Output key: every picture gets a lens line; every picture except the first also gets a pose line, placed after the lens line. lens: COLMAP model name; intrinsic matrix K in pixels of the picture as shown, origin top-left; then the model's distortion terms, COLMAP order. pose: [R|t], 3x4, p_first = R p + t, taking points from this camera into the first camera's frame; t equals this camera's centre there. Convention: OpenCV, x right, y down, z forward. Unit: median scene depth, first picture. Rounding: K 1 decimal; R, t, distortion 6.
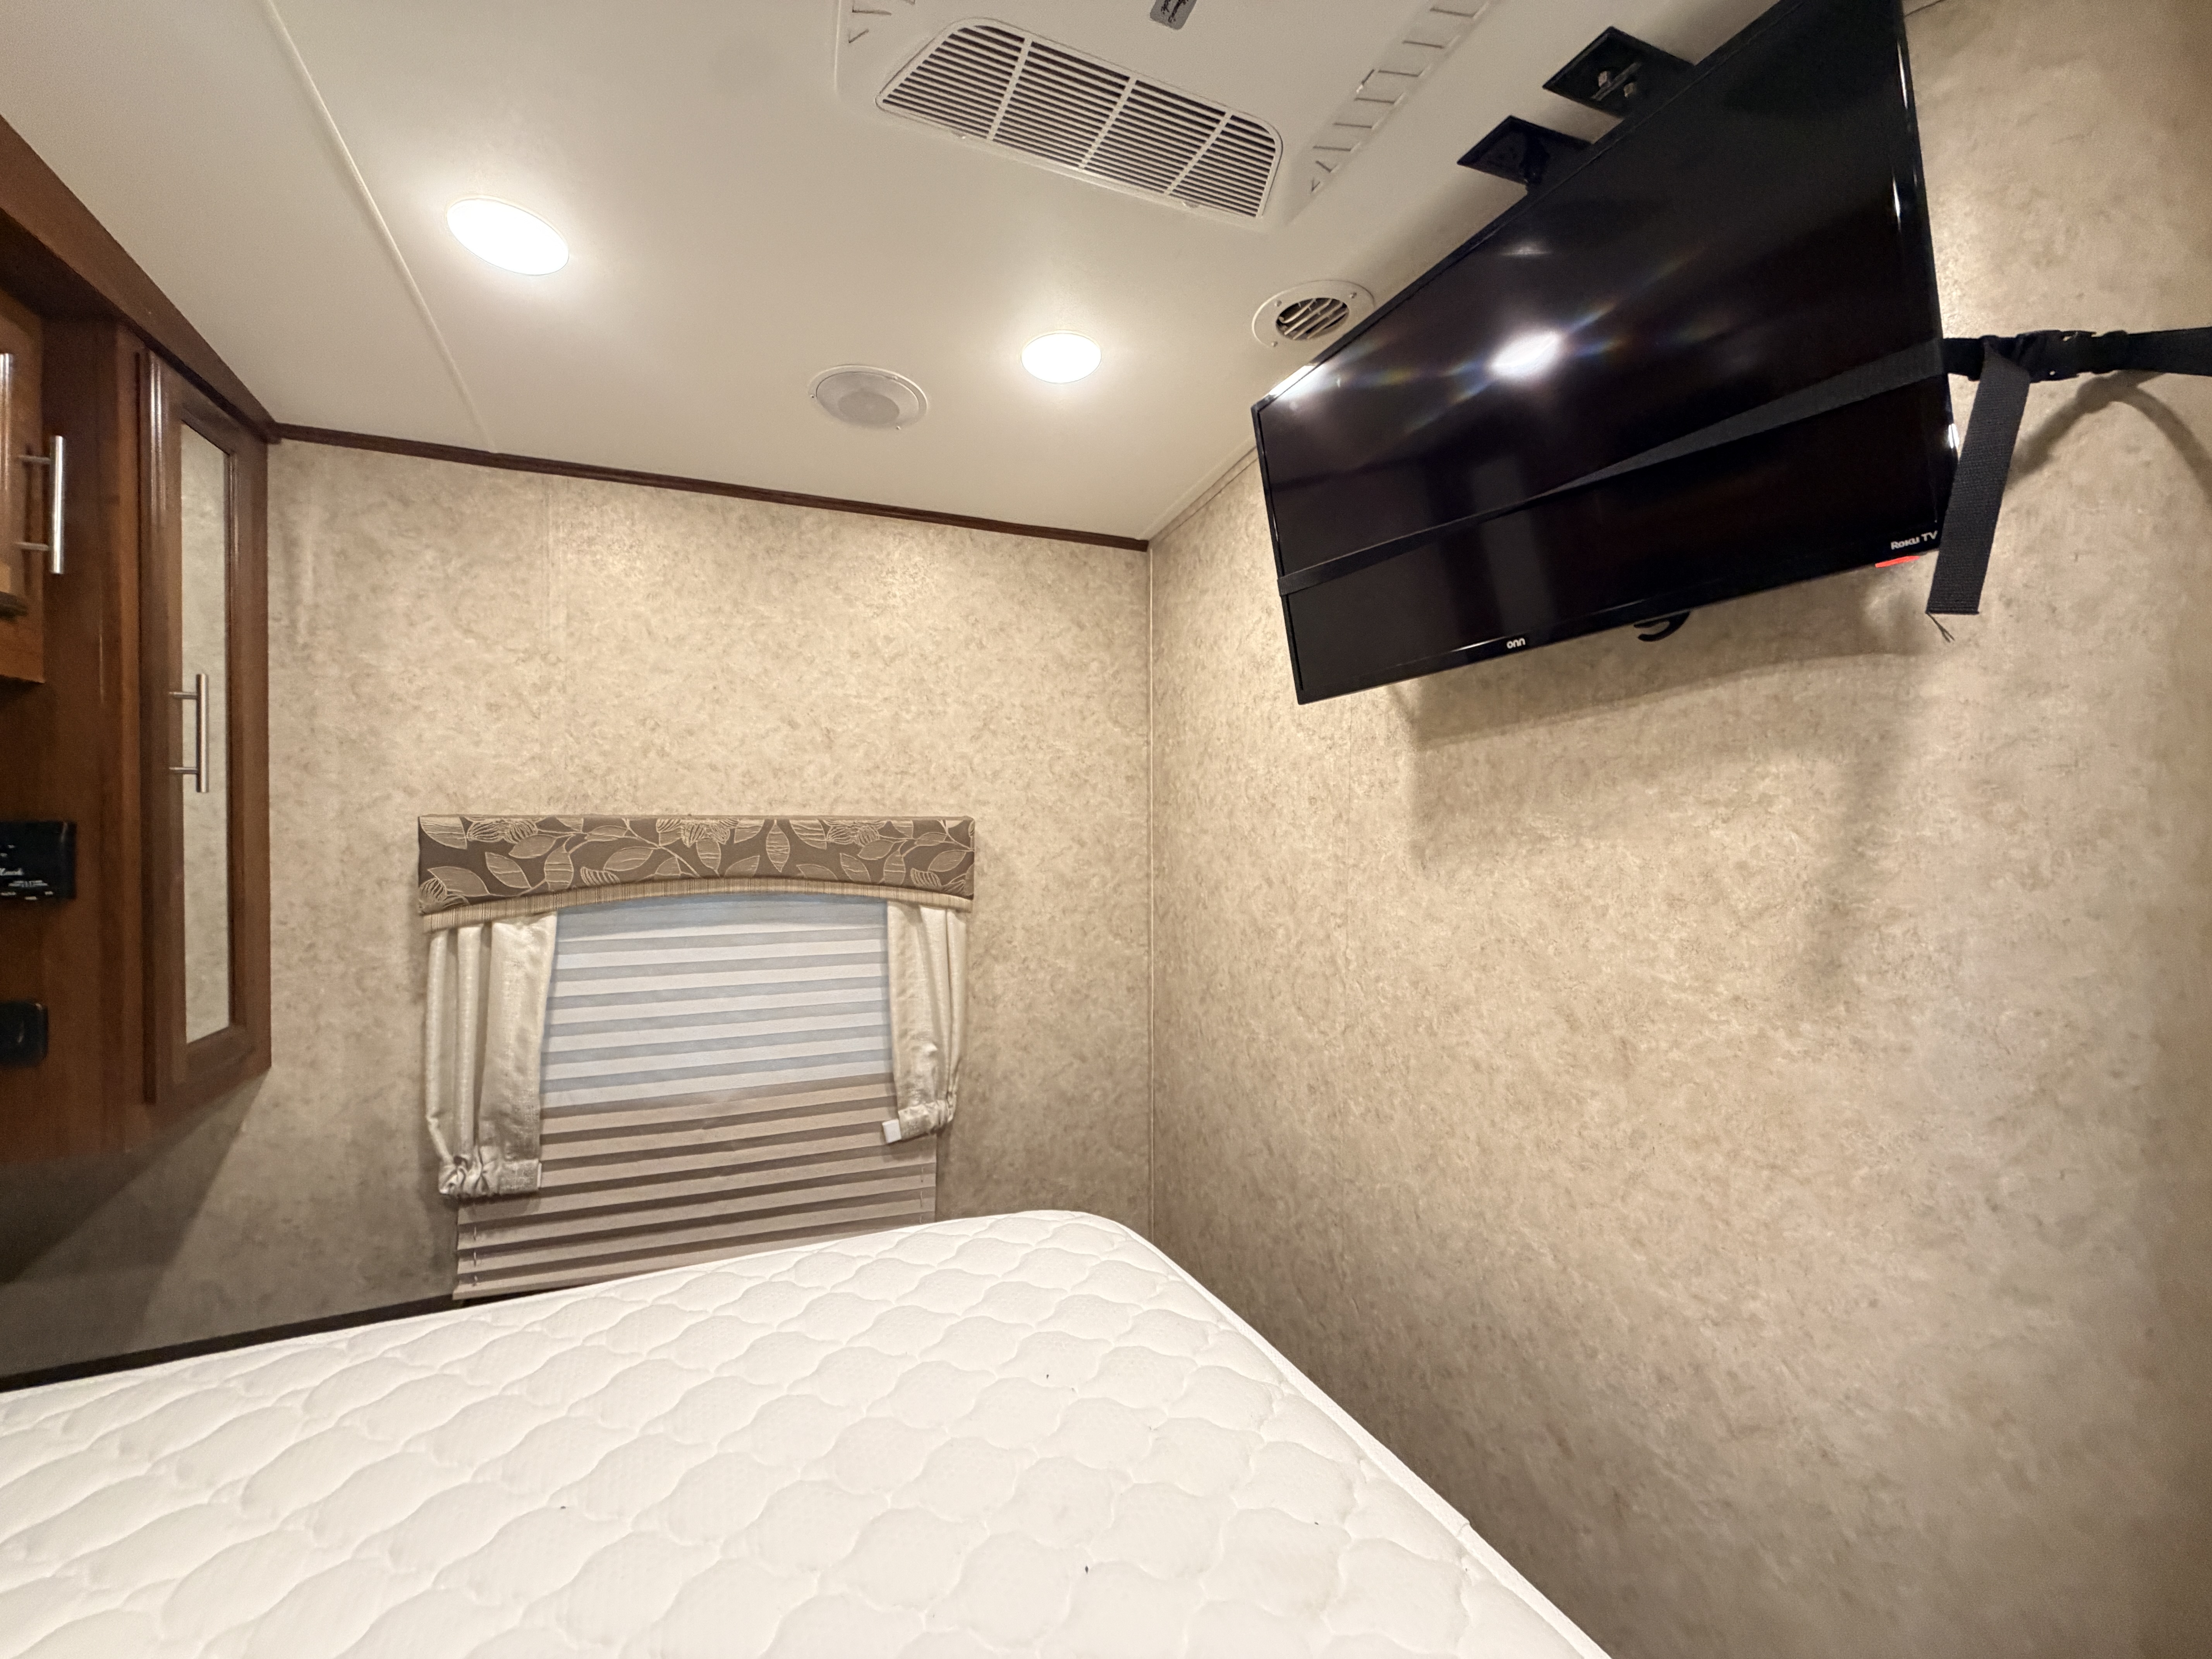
lens RADIAL K [[881.7, 0, 1100.7], [0, 881.7, 829.0], [0, 0, 1]] dist [0.000329, 0.000116]
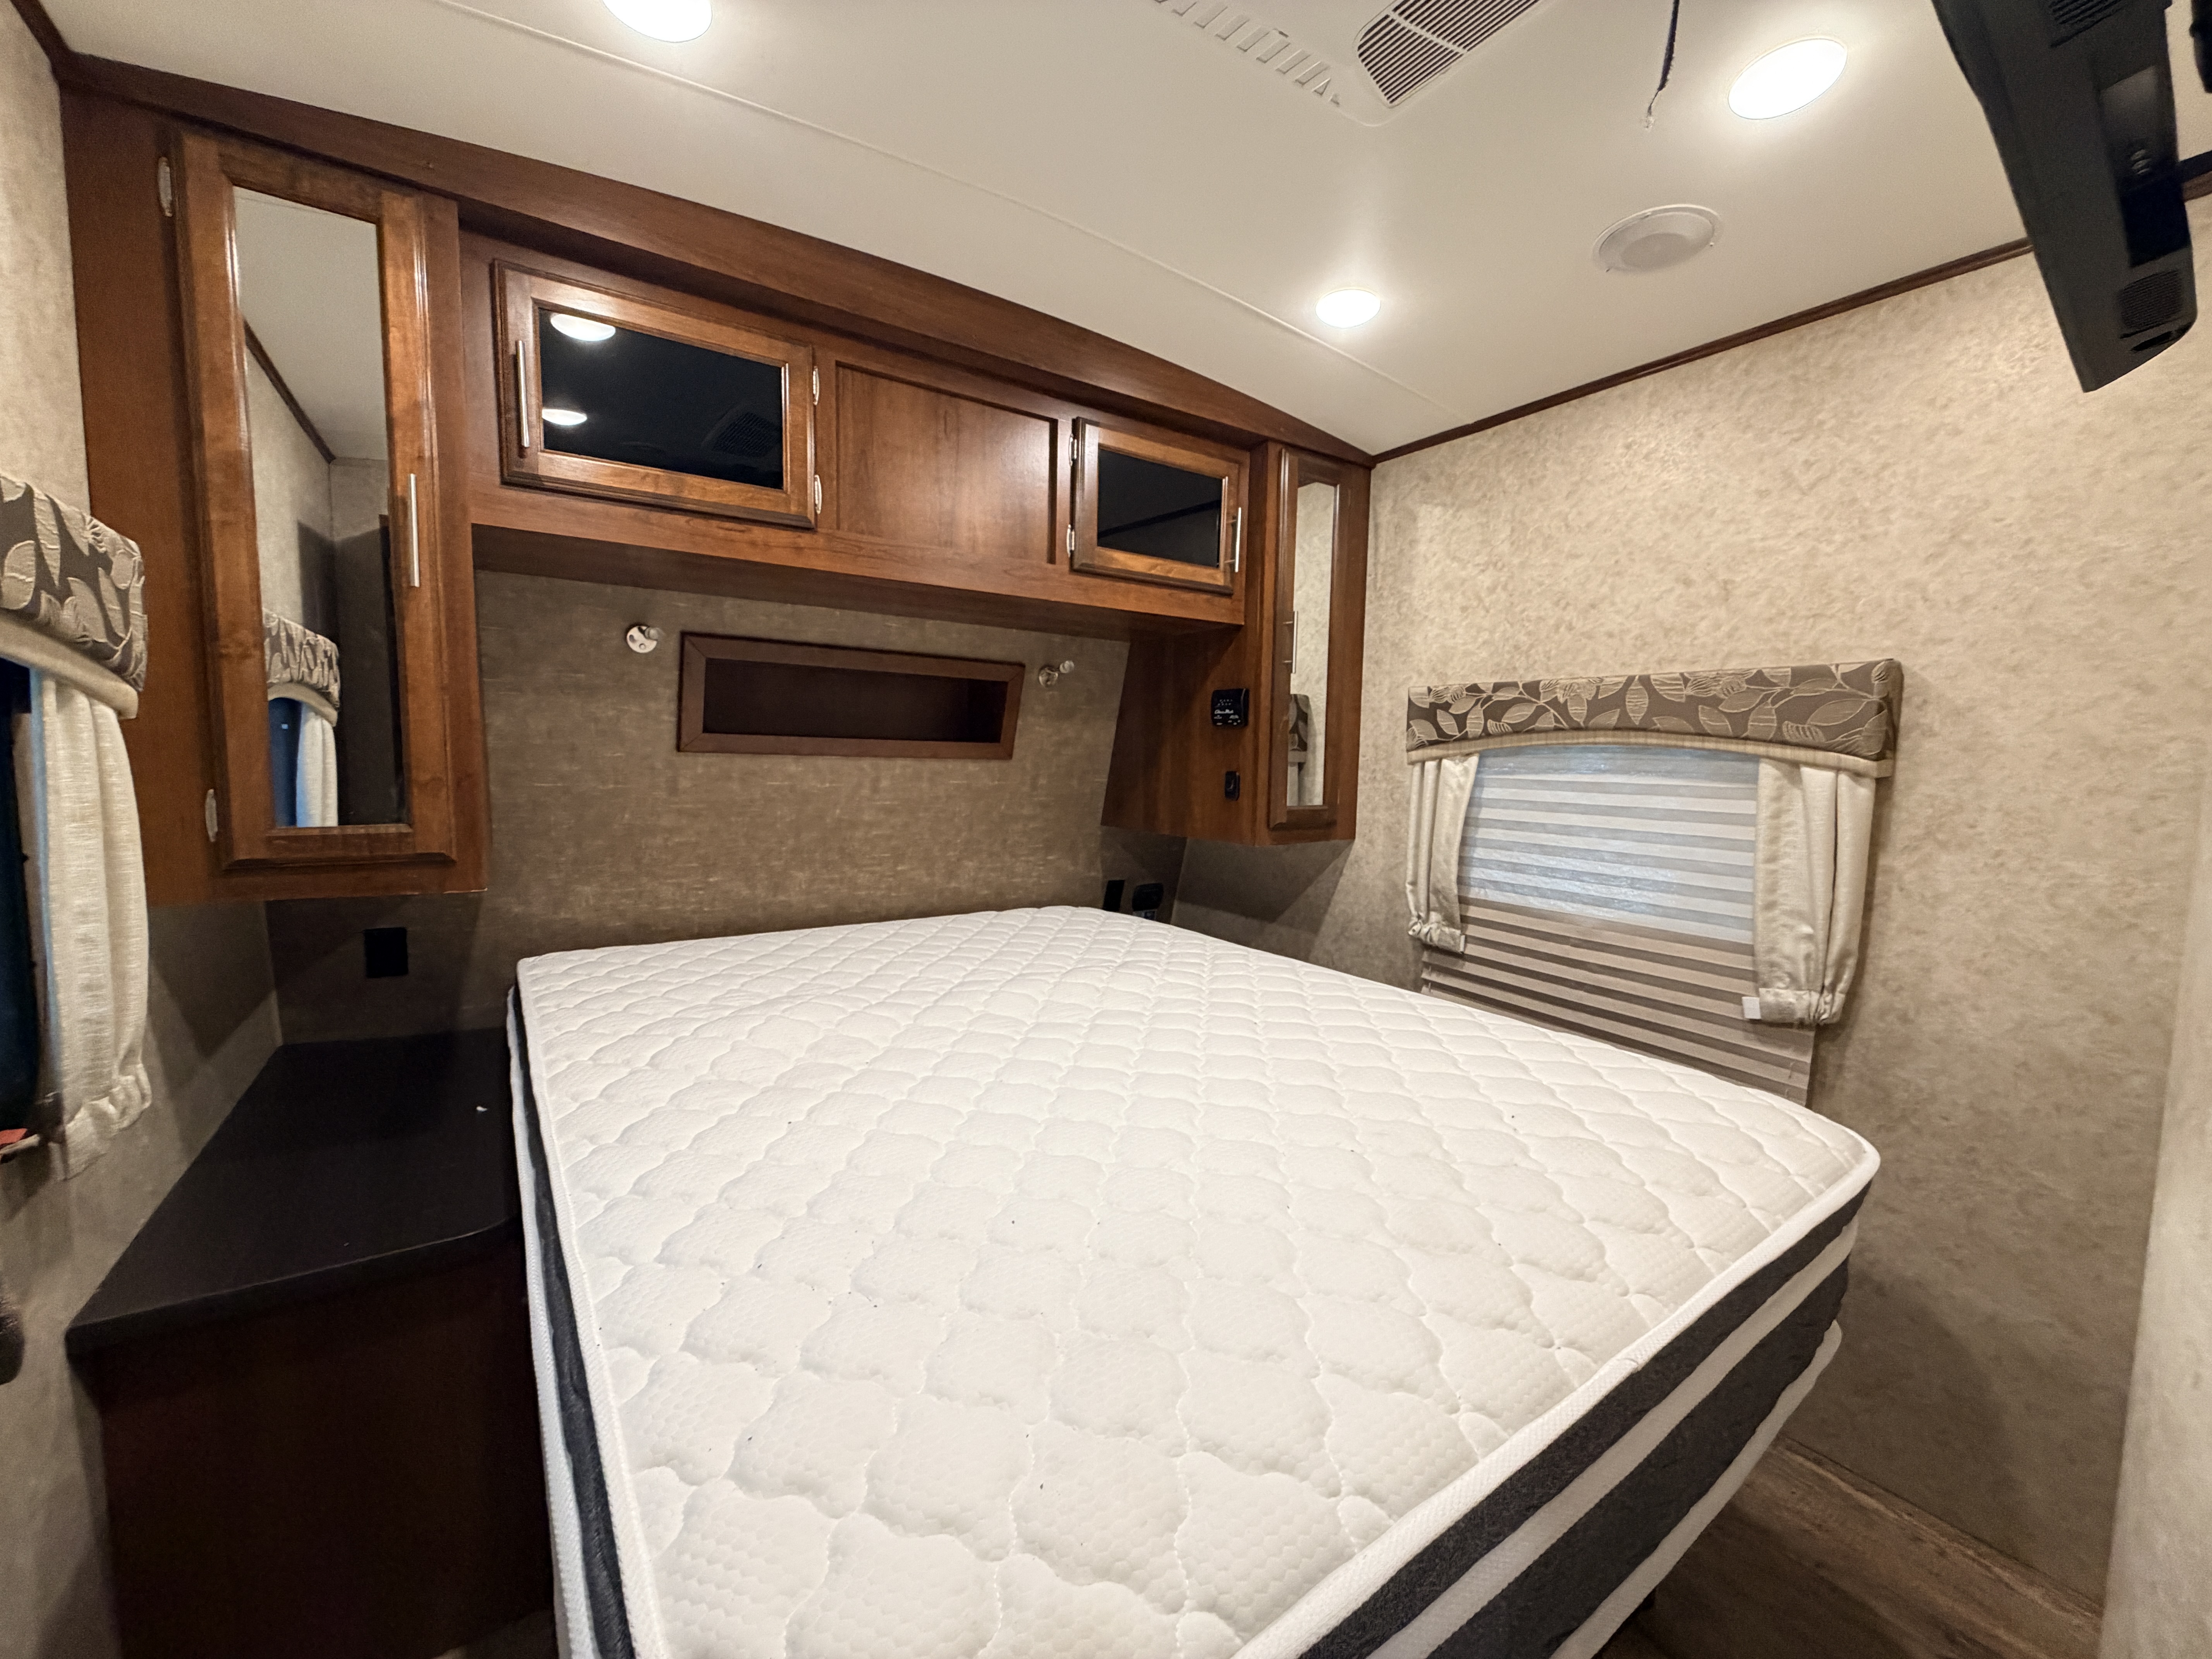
lens RADIAL K [[882.2, 0, 1103.2], [0, 882.2, 825.0], [0, 0, 1]] dist [-0.000830, -0.000302]
pose [[0.186441, 0.082168, -0.979024, 0.559733], [-0.027257, 0.996546, 0.078448, 0.101470], [0.982088, 0.012059, 0.188037, 0.158925]]
